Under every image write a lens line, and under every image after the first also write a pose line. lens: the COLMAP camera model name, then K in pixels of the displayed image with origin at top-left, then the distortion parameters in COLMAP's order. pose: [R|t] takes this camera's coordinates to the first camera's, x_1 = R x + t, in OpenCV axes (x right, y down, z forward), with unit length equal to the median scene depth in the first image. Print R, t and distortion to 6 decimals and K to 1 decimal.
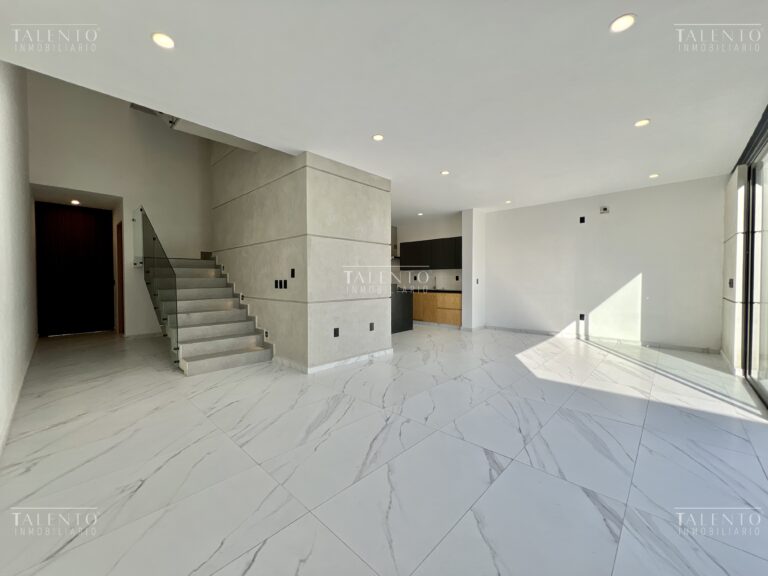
lens RADIAL K [[307.1, 0, 384.0], [0, 307.1, 288.0], [0, 0, 1]] dist [-0.000769, -0.000076]
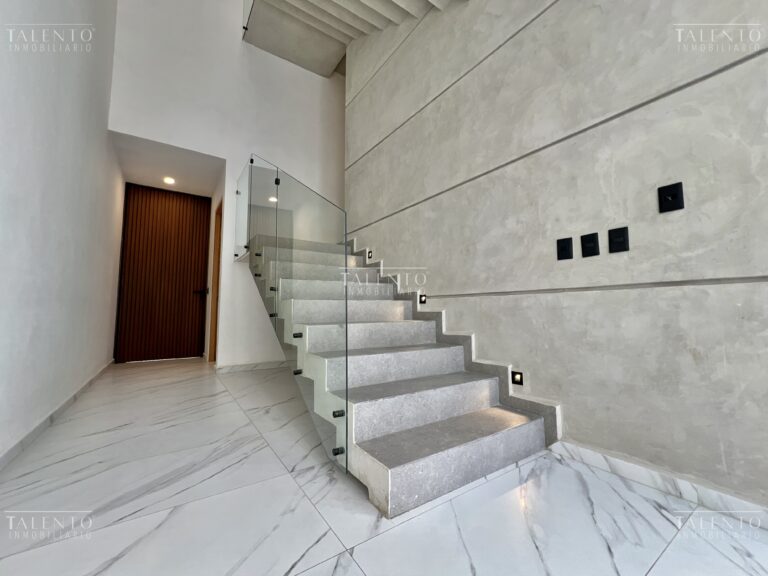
lens RADIAL K [[312.1, 0, 380.9], [0, 312.1, 286.5], [0, 0, 1]] dist [-0.001412, 0.000123]
pose [[0.976372, -0.018351, -0.215315, -0.464075], [-0.004651, 0.994372, -0.105842, 0.073020], [0.216045, 0.104343, 0.970792, 0.538913]]
